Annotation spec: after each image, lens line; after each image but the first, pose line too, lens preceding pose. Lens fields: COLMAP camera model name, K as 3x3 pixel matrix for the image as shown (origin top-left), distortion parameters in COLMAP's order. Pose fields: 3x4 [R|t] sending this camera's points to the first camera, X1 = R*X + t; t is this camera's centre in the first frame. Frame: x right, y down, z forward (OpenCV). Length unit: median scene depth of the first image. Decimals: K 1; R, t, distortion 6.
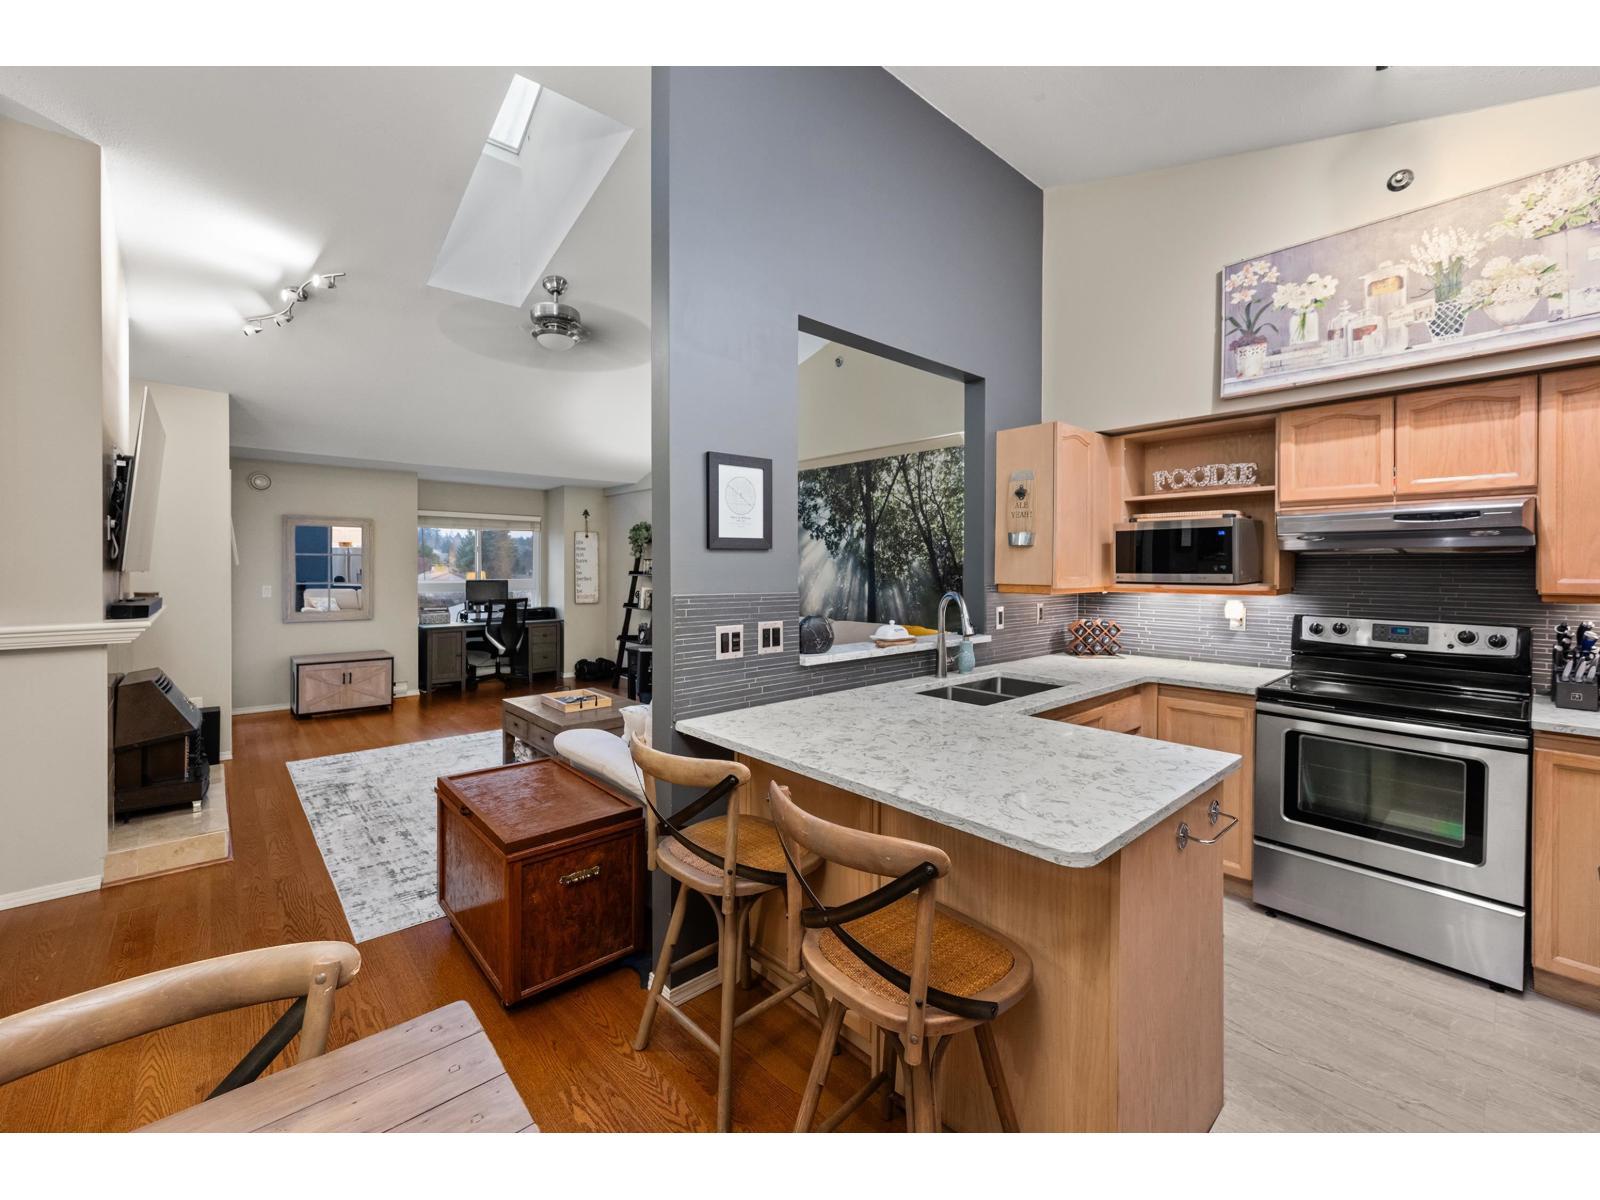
lens RADIAL K [[664.8, 0, 796.3], [0, 664.8, 571.6], [0, 0, 1]] dist [-0.000045, -0.001706]
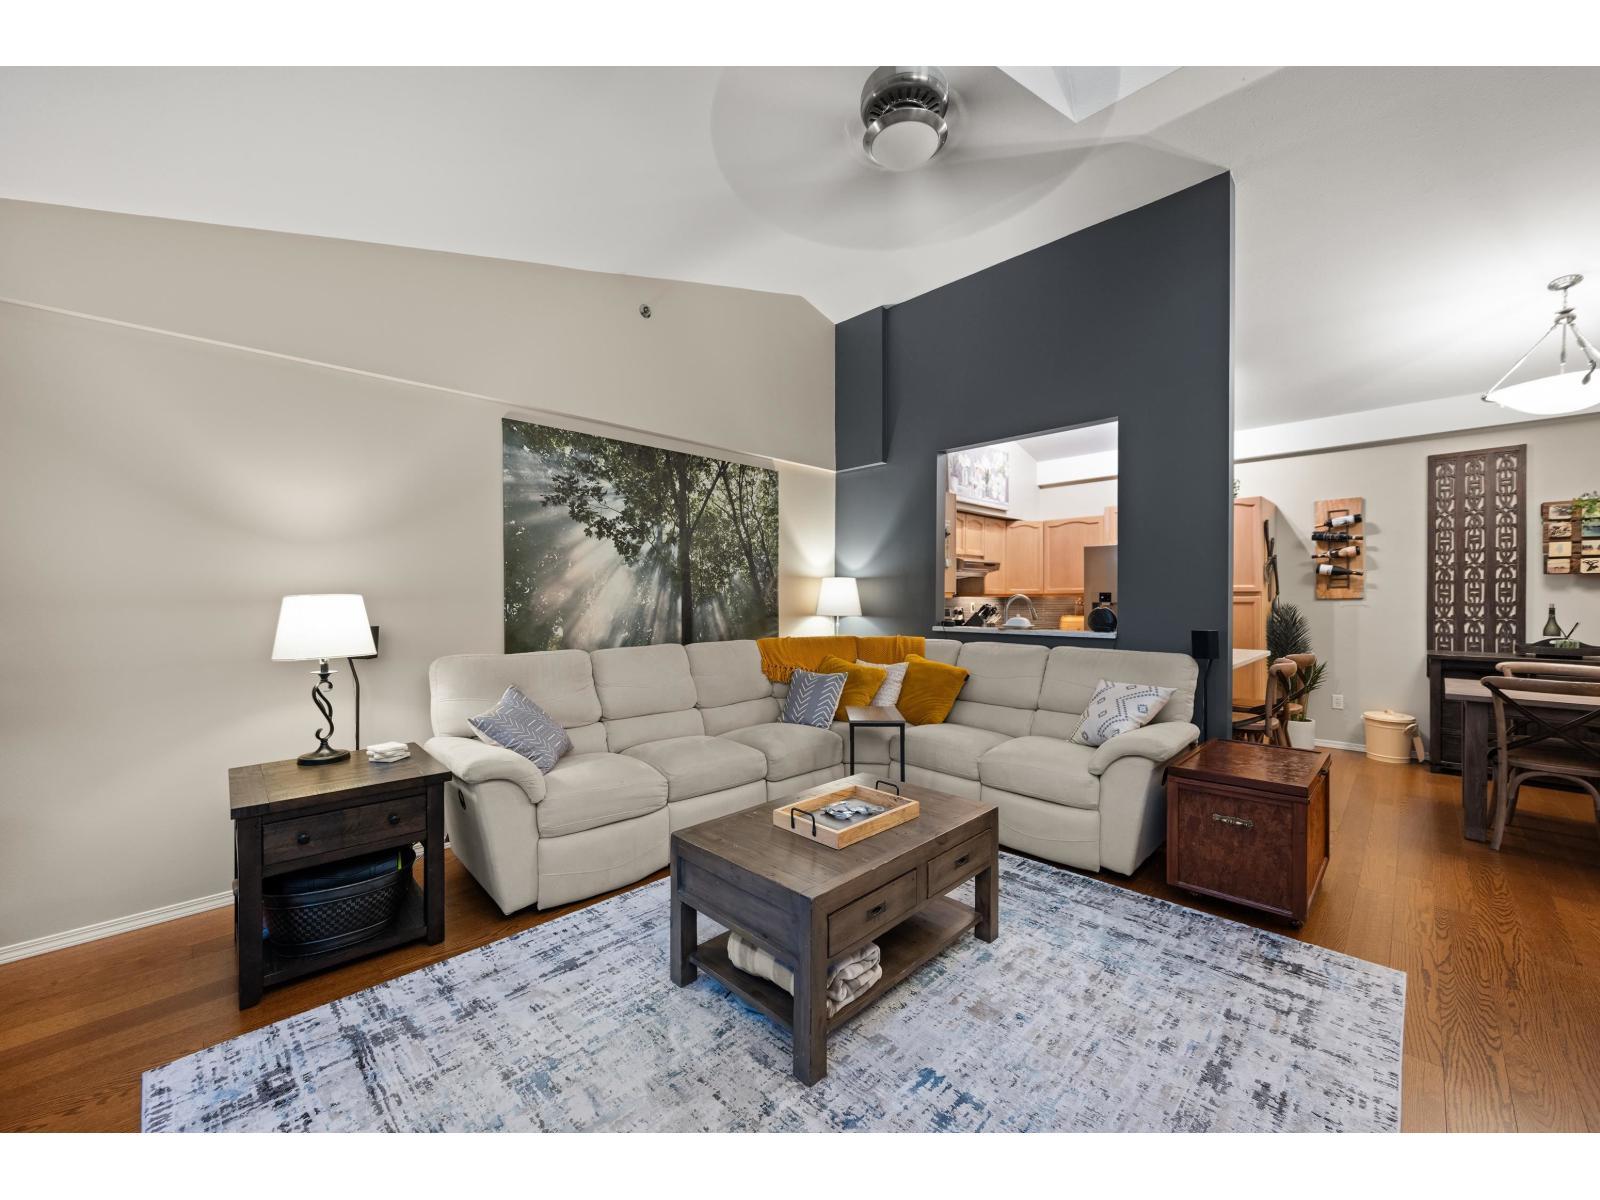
lens RADIAL K [[629.0, 0, 802.5], [0, 629.0, 599.3], [0, 0, 1]] dist [0.000250, 0.000031]
pose [[-0.065359, -0.004687, 0.997851, -1.092520], [0.007931, 0.999955, 0.005216, 0.025293], [-0.997830, 0.008255, -0.065319, 1.398927]]
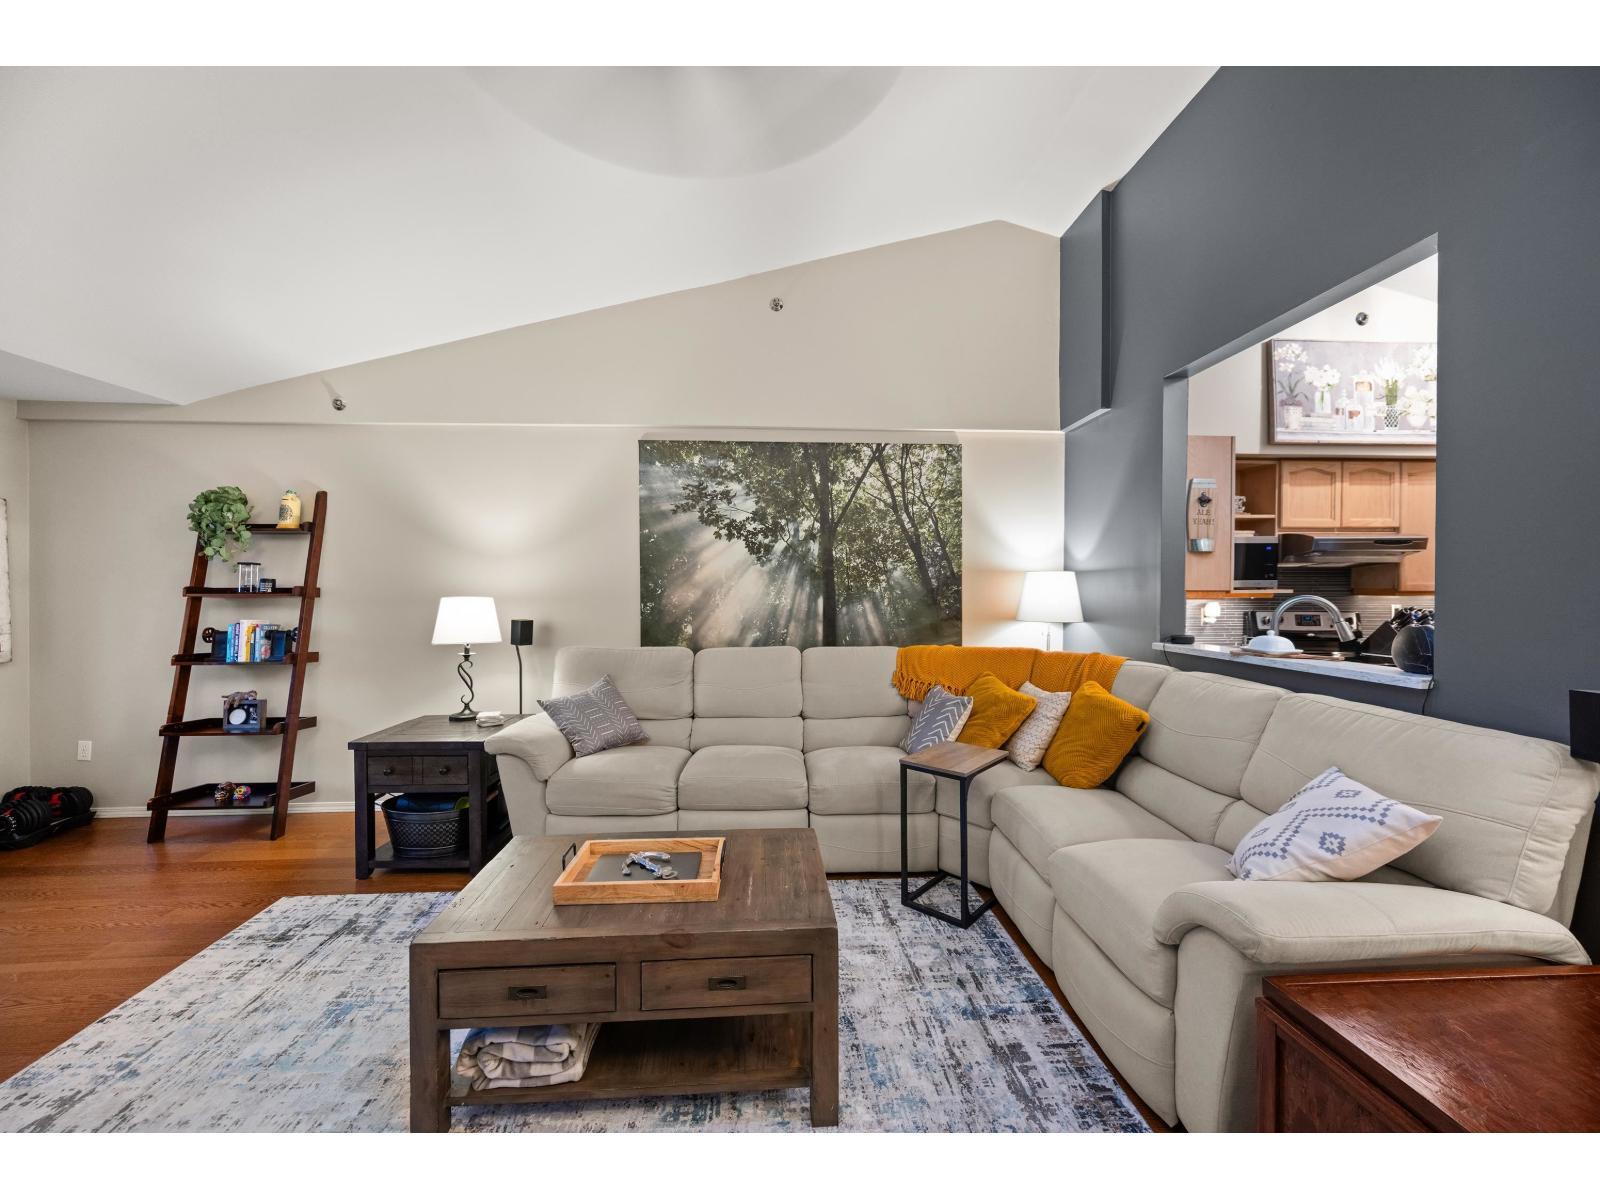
lens RADIAL K [[629.0, 0, 799.8], [0, 629.0, 596.4], [0, 0, 1]] dist [0.000250, 0.000031]
pose [[0.615339, -0.010355, 0.788195, -0.781091], [0.008800, 0.999942, 0.006267, 0.017044], [-0.788214, 0.003080, 0.615394, 0.871273]]
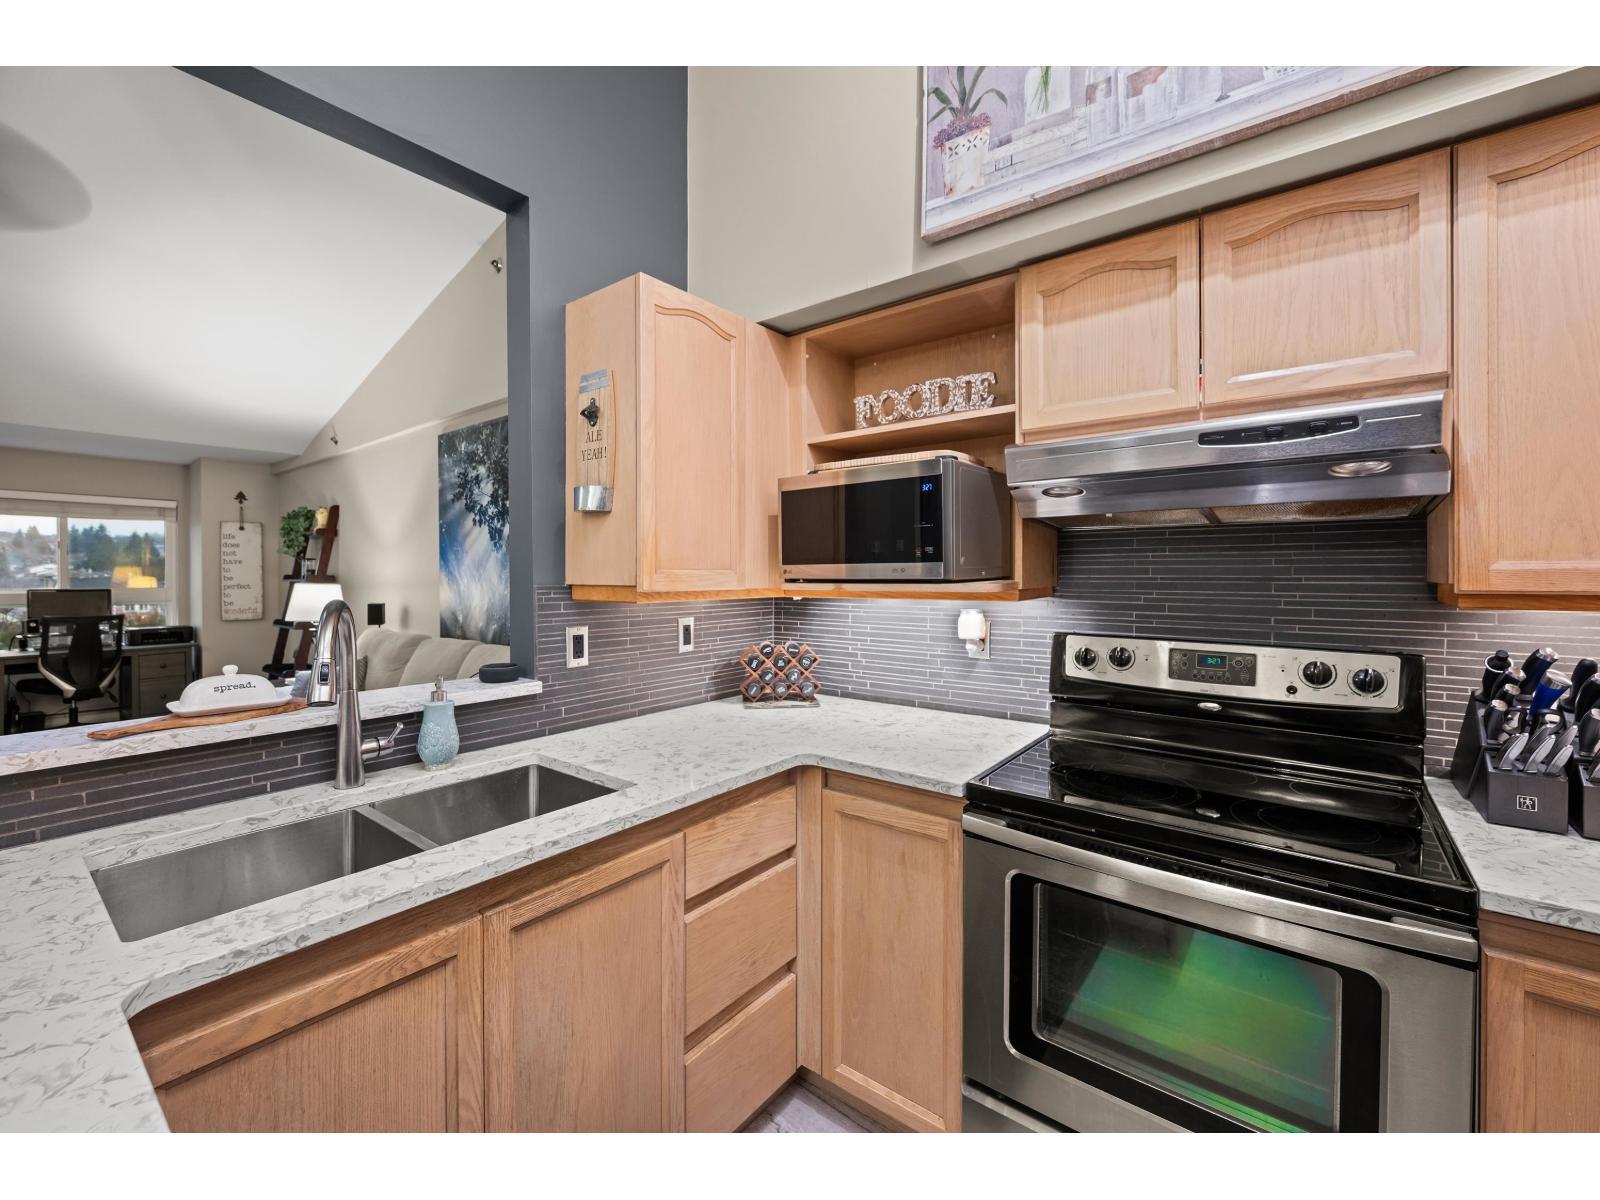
lens RADIAL K [[664.8, 0, 804.3], [0, 664.8, 578.4], [0, 0, 1]] dist [-0.000045, -0.001706]
pose [[0.982559, -0.005328, 0.185877, 0.394927], [0.005565, 0.999984, -0.000757, 0.014983], [-0.185870, 0.001778, 0.982573, 0.432646]]
